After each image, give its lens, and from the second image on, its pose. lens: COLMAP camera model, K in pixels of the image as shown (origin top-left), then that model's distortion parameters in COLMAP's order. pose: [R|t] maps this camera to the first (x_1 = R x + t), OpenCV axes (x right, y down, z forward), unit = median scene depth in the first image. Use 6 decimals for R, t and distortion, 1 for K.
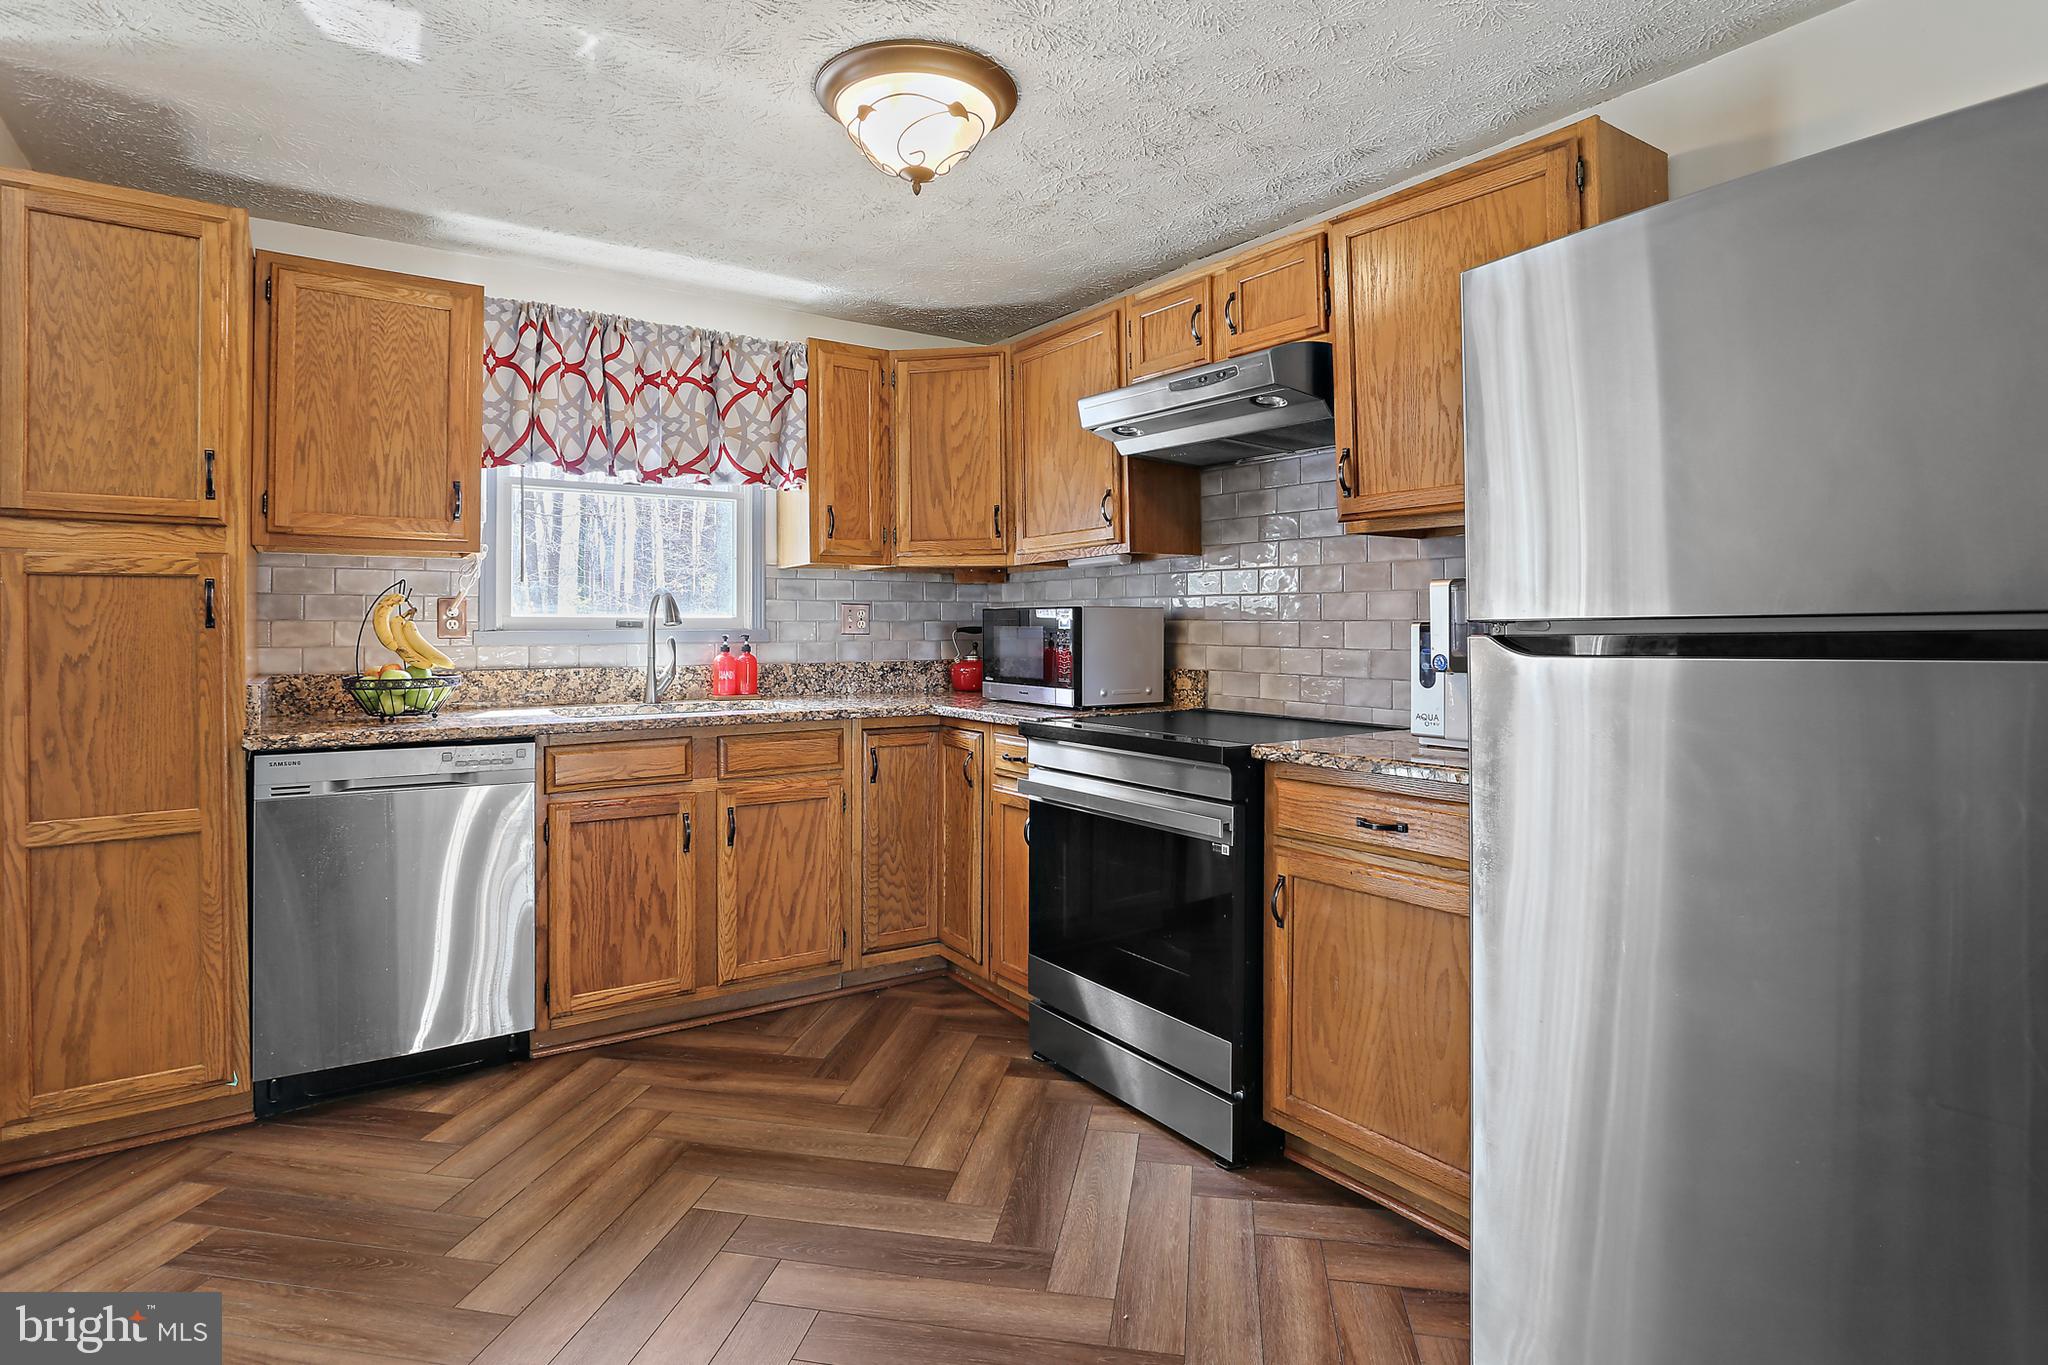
lens RADIAL K [[1034.5, 0, 1015.3], [0, 1034.5, 610.5], [0, 0, 1]] dist [-0.046389, 0.018586]
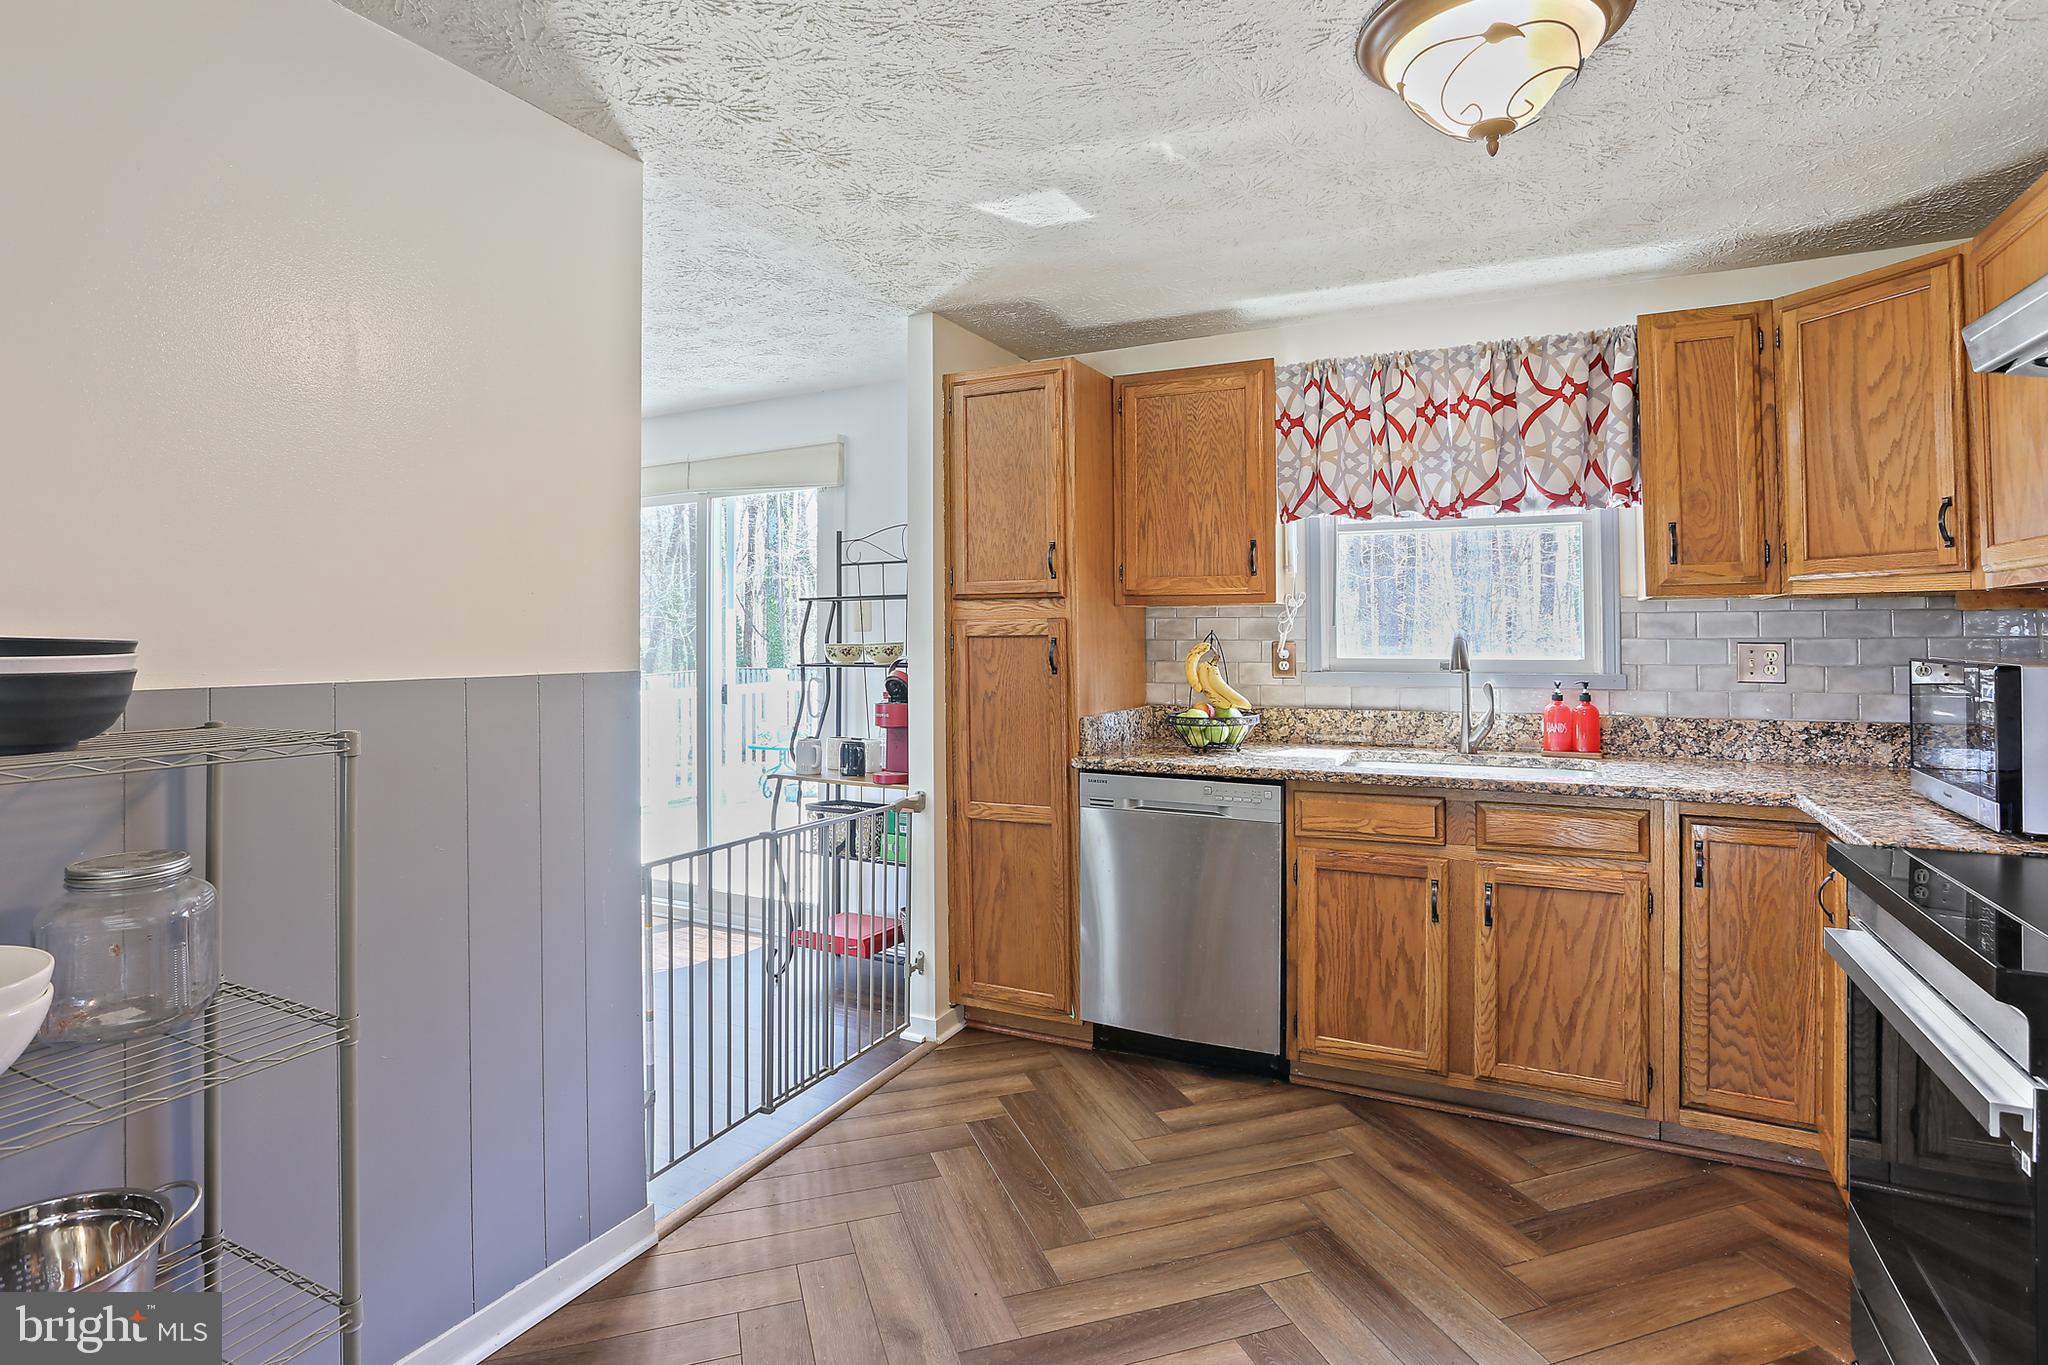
lens RADIAL K [[1034.5, 0, 1028.0], [0, 1034.5, 618.5], [0, 0, 1]] dist [-0.046389, 0.018586]
pose [[0.491496, -0.011449, -0.870805, 0.307859], [0.018459, 0.999826, -0.002727, -0.042665], [0.870684, -0.014734, 0.491621, 0.232049]]
